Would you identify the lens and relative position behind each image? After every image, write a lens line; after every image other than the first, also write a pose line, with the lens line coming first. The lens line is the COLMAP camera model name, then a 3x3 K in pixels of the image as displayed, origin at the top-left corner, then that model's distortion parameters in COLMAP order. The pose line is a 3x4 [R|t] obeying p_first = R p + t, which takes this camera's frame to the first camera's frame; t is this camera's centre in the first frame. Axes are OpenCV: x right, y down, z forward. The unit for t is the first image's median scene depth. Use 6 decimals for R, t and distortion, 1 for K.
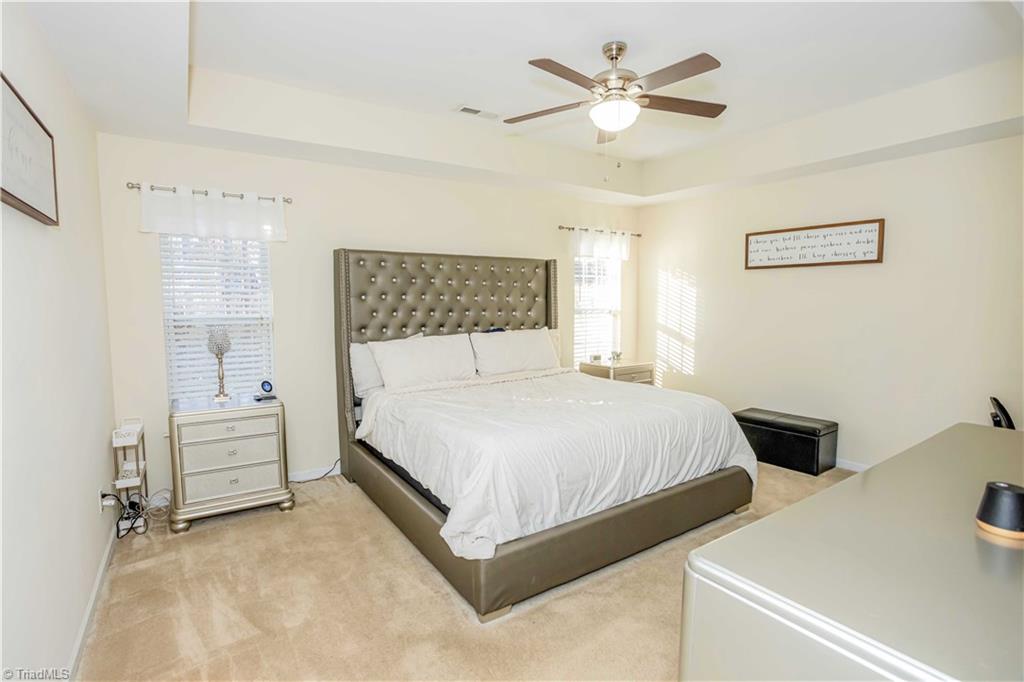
lens RADIAL K [[502.0, 0, 517.2], [0, 502.0, 338.2], [0, 0, 1]] dist [-0.041578, 0.006293]
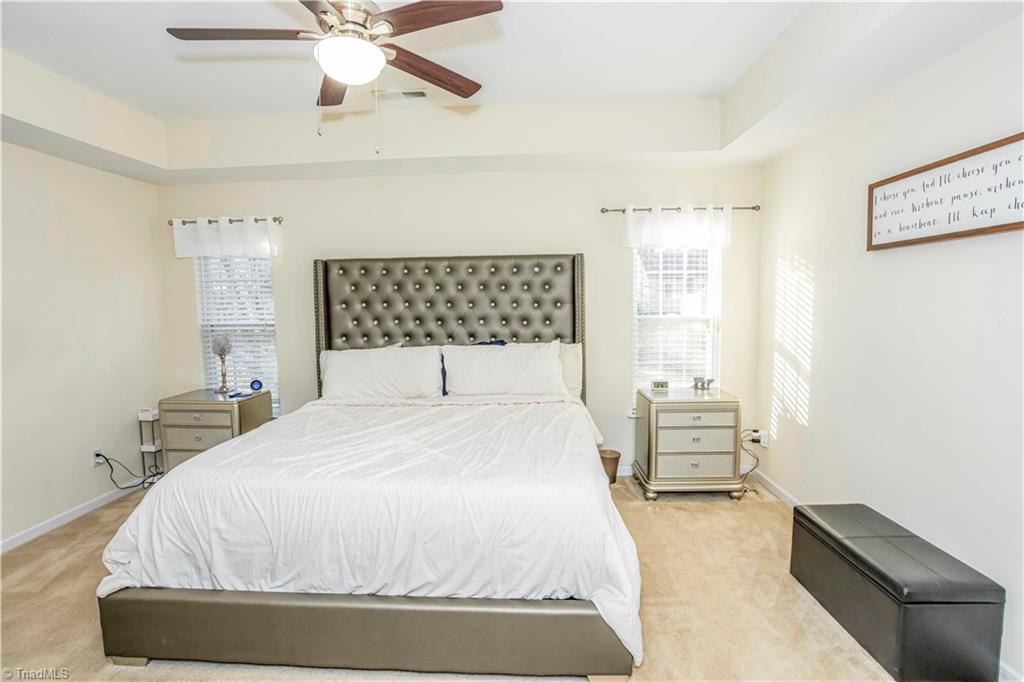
lens RADIAL K [[502.0, 0, 508.2], [0, 502.0, 338.6], [0, 0, 1]] dist [-0.041578, 0.006293]
pose [[0.793619, 0.037065, -0.607285, 0.488717], [-0.035310, 0.999266, 0.014845, -0.035617], [0.607390, 0.009662, 0.794345, 0.337089]]
